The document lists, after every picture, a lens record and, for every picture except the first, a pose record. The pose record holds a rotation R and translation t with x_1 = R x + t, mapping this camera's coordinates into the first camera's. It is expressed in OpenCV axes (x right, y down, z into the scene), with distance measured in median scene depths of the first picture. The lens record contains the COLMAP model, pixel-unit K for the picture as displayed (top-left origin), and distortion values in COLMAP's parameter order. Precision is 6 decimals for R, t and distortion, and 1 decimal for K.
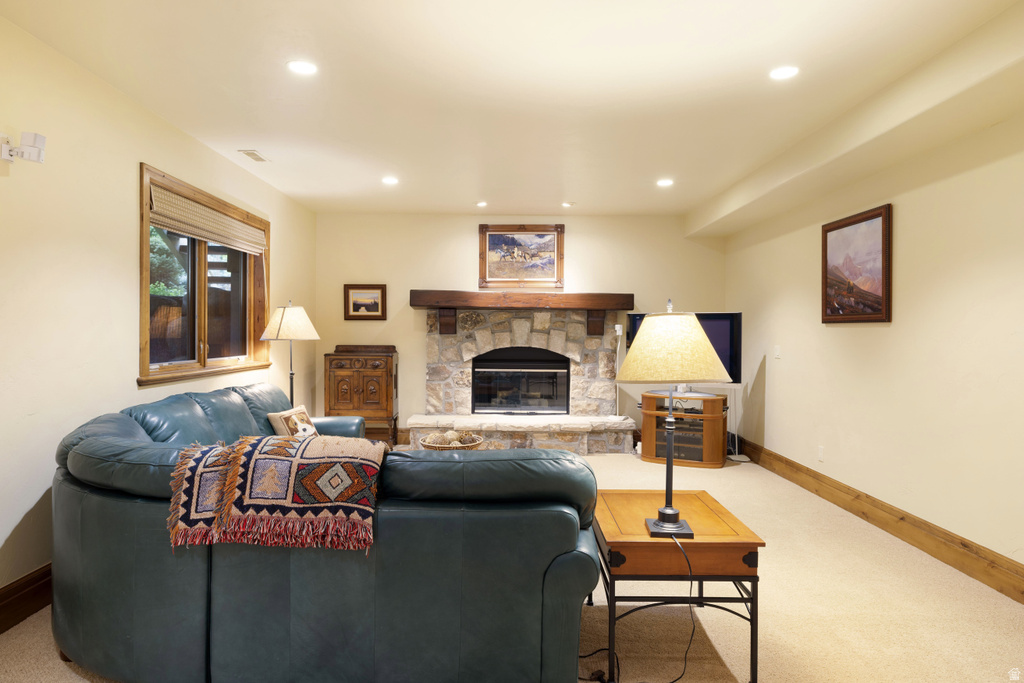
lens RADIAL K [[611.6, 0, 510.2], [0, 611.6, 340.0], [0, 0, 1]] dist [0.000790, 0.000715]
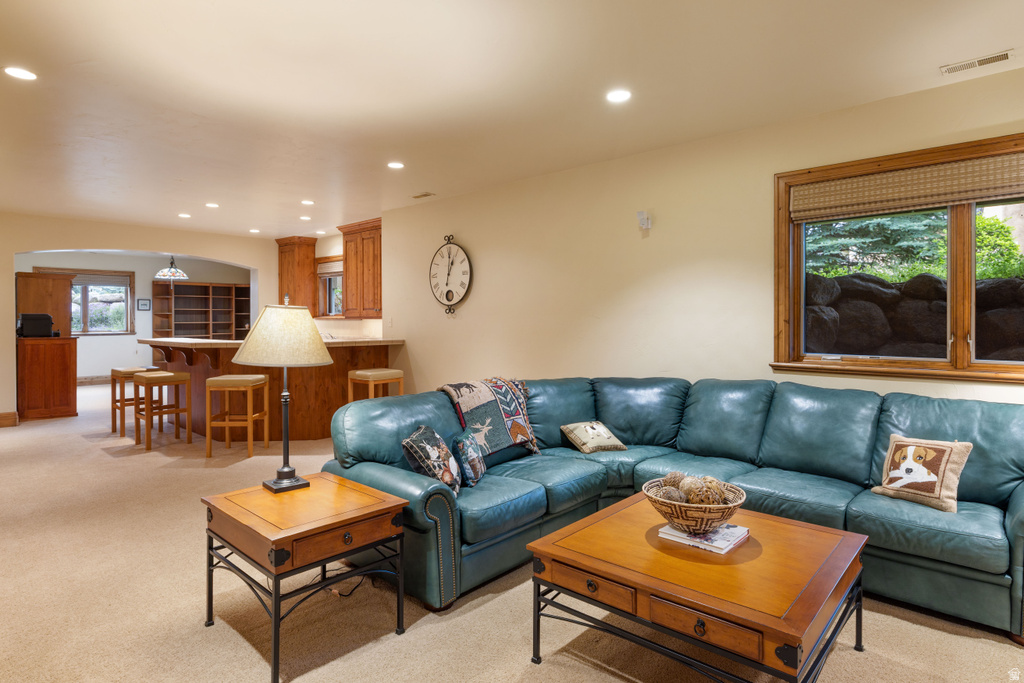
lens RADIAL K [[550.9, 0, 494.4], [0, 550.9, 322.4], [0, 0, 1]] dist [-0.000131, -0.000035]
pose [[-0.692593, -0.003895, -0.721318, 0.258163], [-0.015636, 0.999832, 0.009614, -0.008543], [0.721159, 0.017937, -0.692537, 0.695204]]
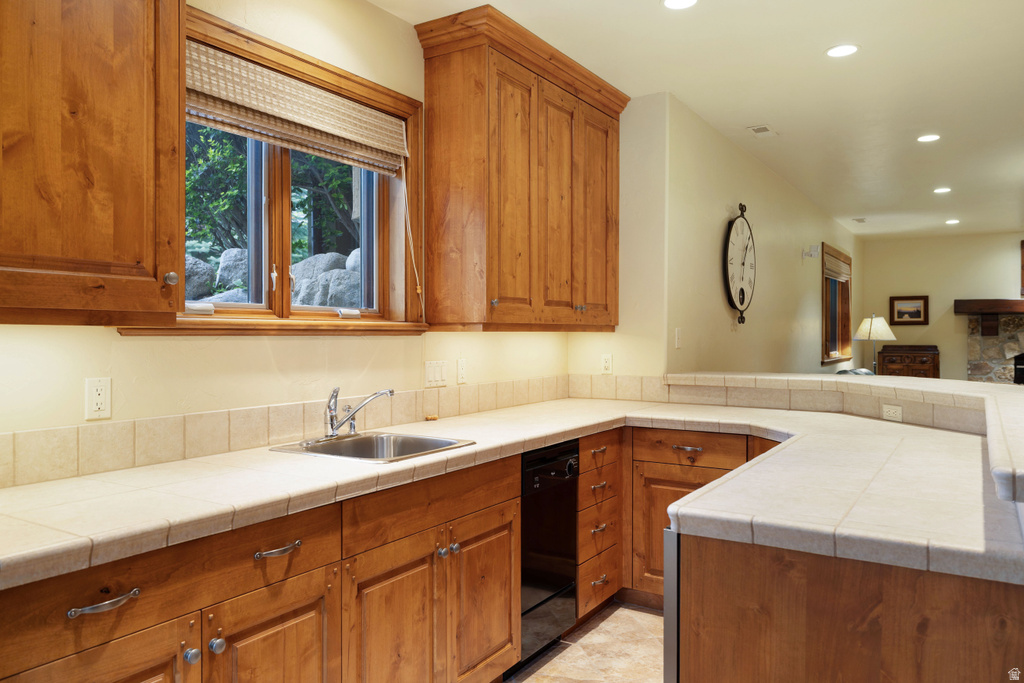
lens RADIAL K [[740.4, 0, 506.1], [0, 740.4, 335.9], [0, 0, 1]] dist [0.003848, 0.003241]
pose [[0.836834, -0.007387, -0.547407, -0.098829], [0.000182, 0.999913, -0.013216, 0.009516], [0.547457, 0.010960, 0.836762, -0.710771]]
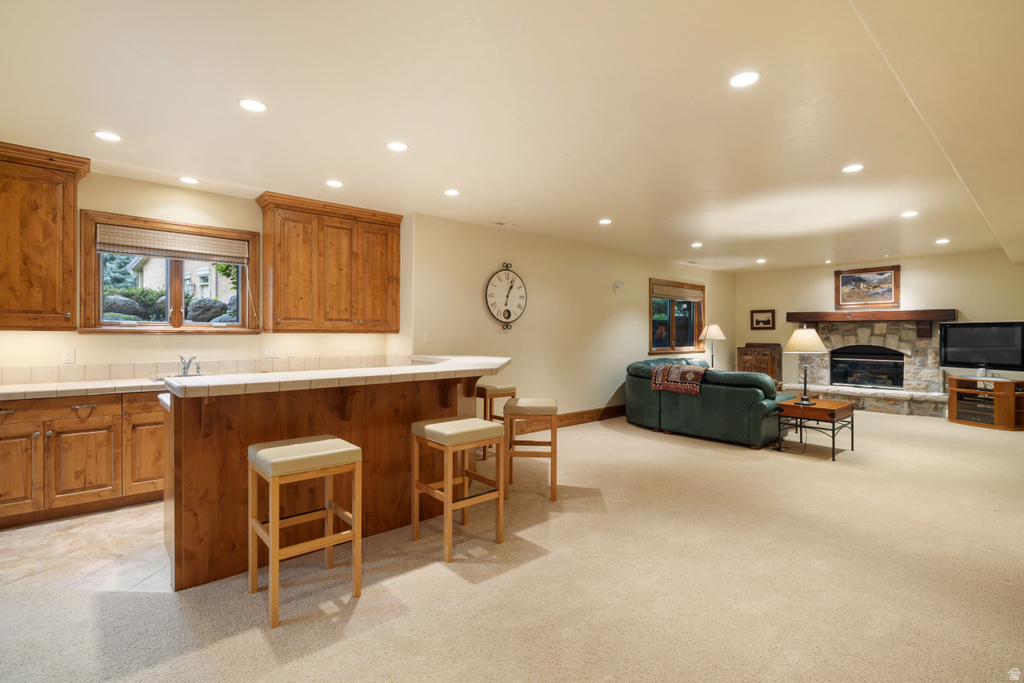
lens RADIAL K [[488.4, 0, 510.7], [0, 488.4, 331.5], [0, 0, 1]] dist [-0.001429, 0.000349]
pose [[0.657780, -0.010450, -0.753138, 0.371621], [-0.008146, 0.999747, -0.020986, 0.010180], [0.753166, 0.019939, 0.657528, -0.534761]]
